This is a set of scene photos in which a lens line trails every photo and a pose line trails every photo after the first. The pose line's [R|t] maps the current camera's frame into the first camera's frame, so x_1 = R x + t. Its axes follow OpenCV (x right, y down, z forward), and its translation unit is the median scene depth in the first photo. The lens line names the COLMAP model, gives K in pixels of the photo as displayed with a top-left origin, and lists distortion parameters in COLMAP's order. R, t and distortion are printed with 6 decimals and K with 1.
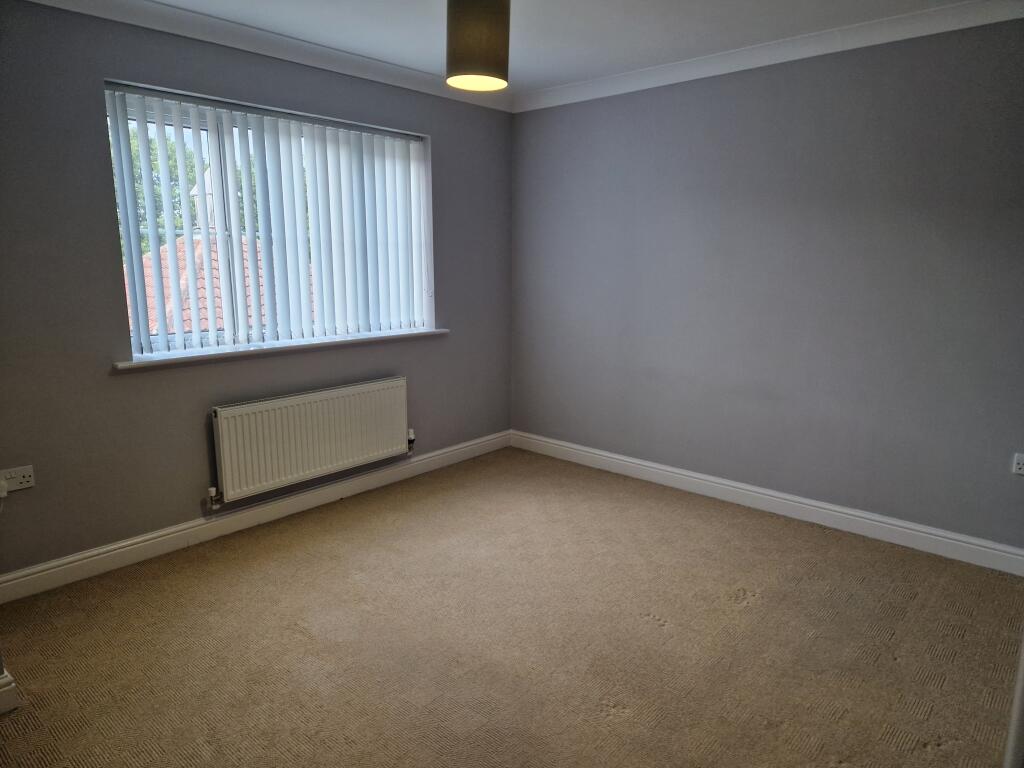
lens RADIAL K [[693.4, 0, 512.0], [0, 693.4, 384.0], [0, 0, 1]] dist [0.077681, -0.073185]
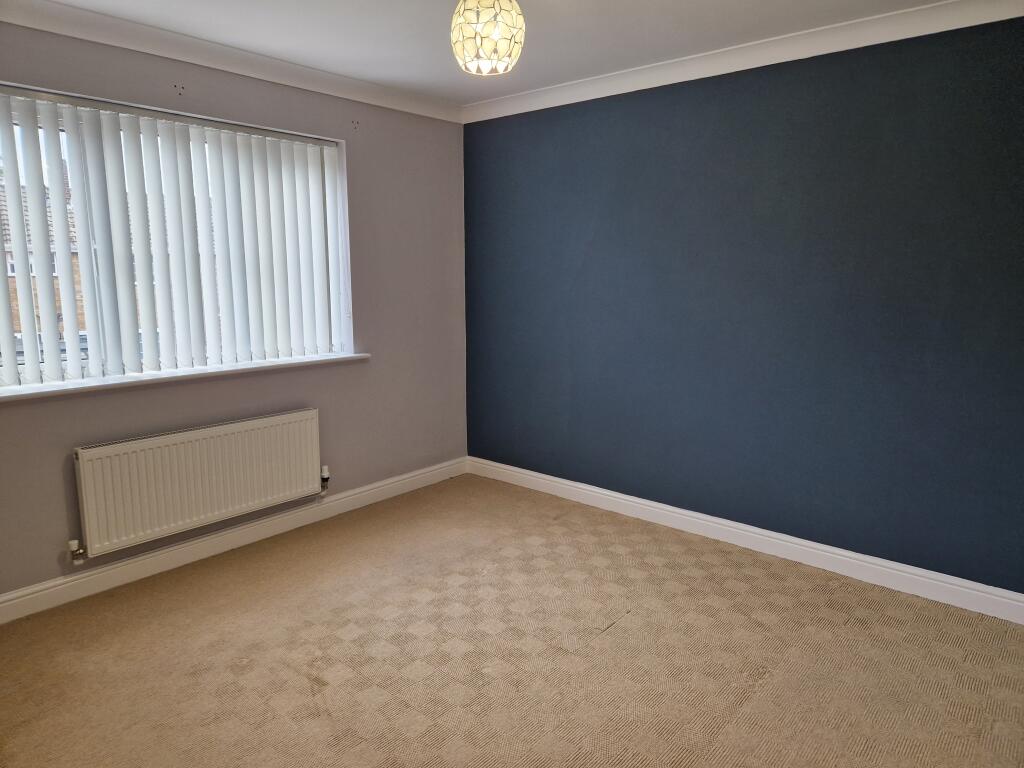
lens RADIAL K [[676.3, 0, 508.4], [0, 676.3, 390.8], [0, 0, 1]] dist [0.061816, -0.000119]
pose [[0.999742, -0.007147, -0.021582, 0.112039], [0.006970, 0.999942, -0.008239, -0.023200], [0.021639, 0.008087, 0.999733, 0.126357]]
